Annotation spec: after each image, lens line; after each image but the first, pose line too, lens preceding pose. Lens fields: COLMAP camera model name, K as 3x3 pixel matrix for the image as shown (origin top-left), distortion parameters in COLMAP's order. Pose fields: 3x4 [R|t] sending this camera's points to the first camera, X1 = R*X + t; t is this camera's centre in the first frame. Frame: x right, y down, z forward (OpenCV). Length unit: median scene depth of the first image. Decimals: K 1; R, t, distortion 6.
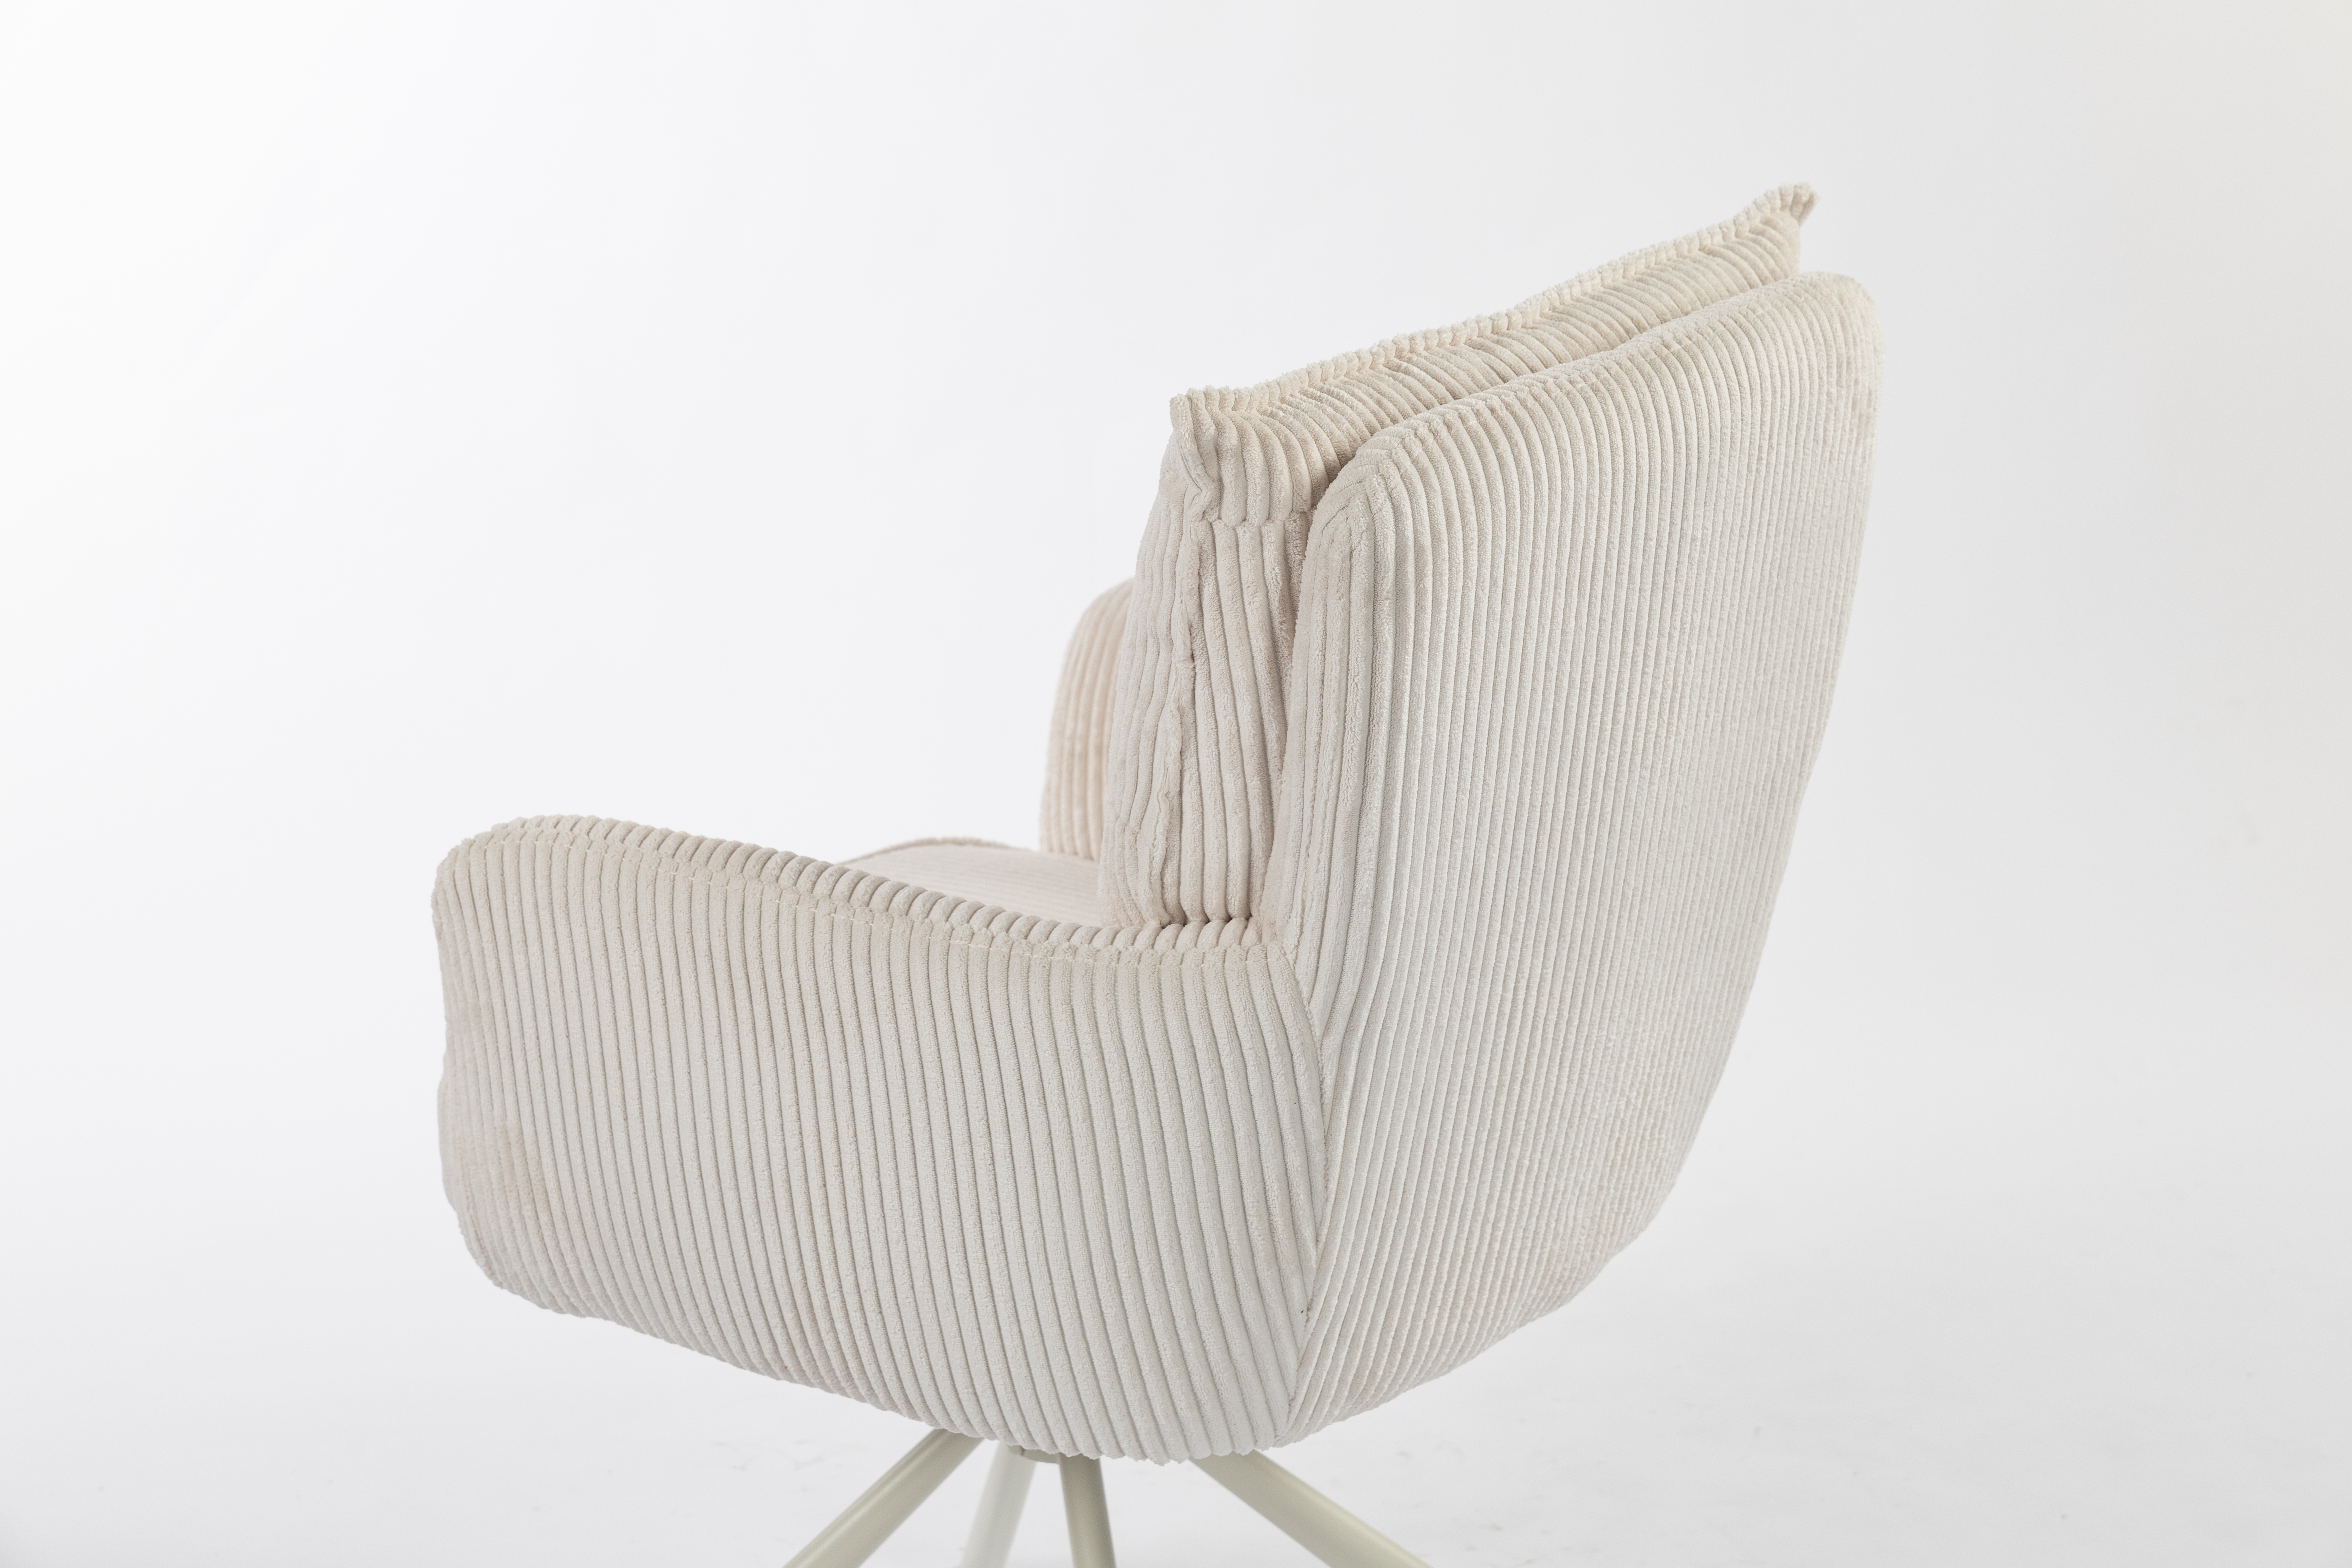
lens RADIAL K [[5932.9, 0, 1182.2], [0, 5932.9, 782.4], [0, 0, 1]] dist [0.114341, 0.000000]
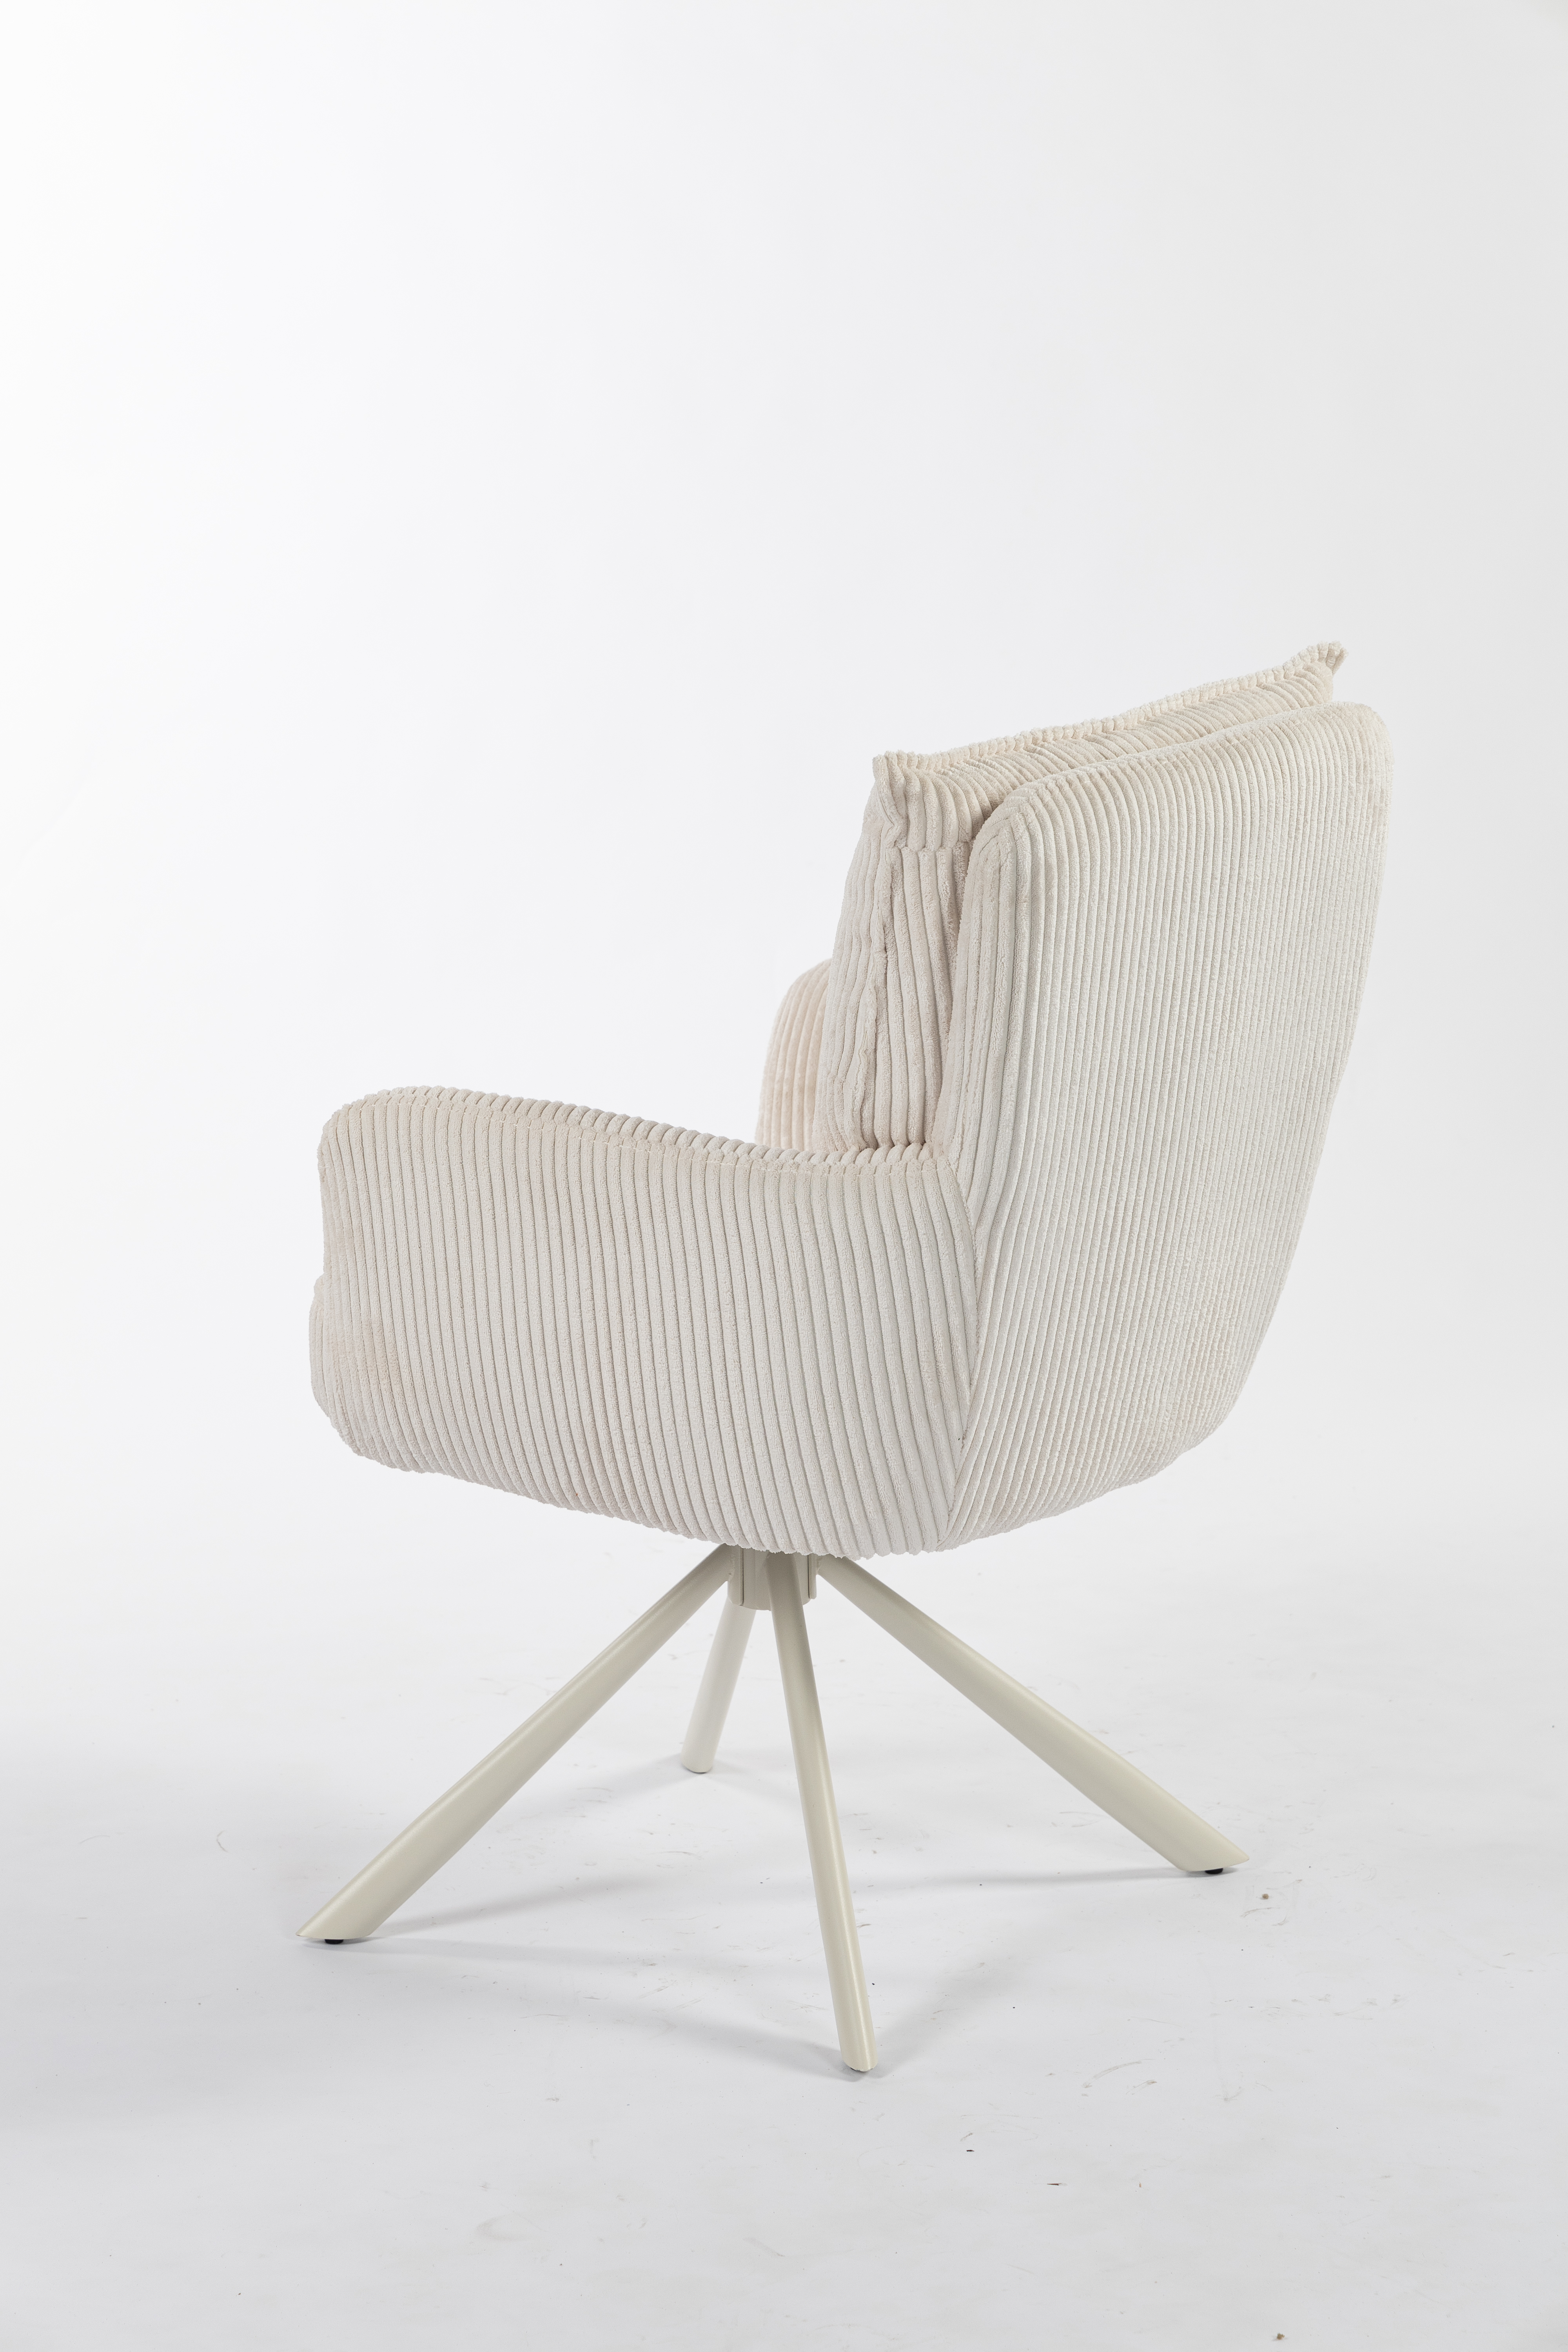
lens RADIAL K [[6101.5, 0, 780.2], [0, 6101.5, 1177.2], [0, 0, 1]] dist [0.048985, 0.000000]
pose [[0.999945, 0.009352, -0.004797, -0.014736], [-0.009588, 0.998608, -0.051875, 0.101127], [0.004305, 0.051918, 0.998642, -0.407021]]
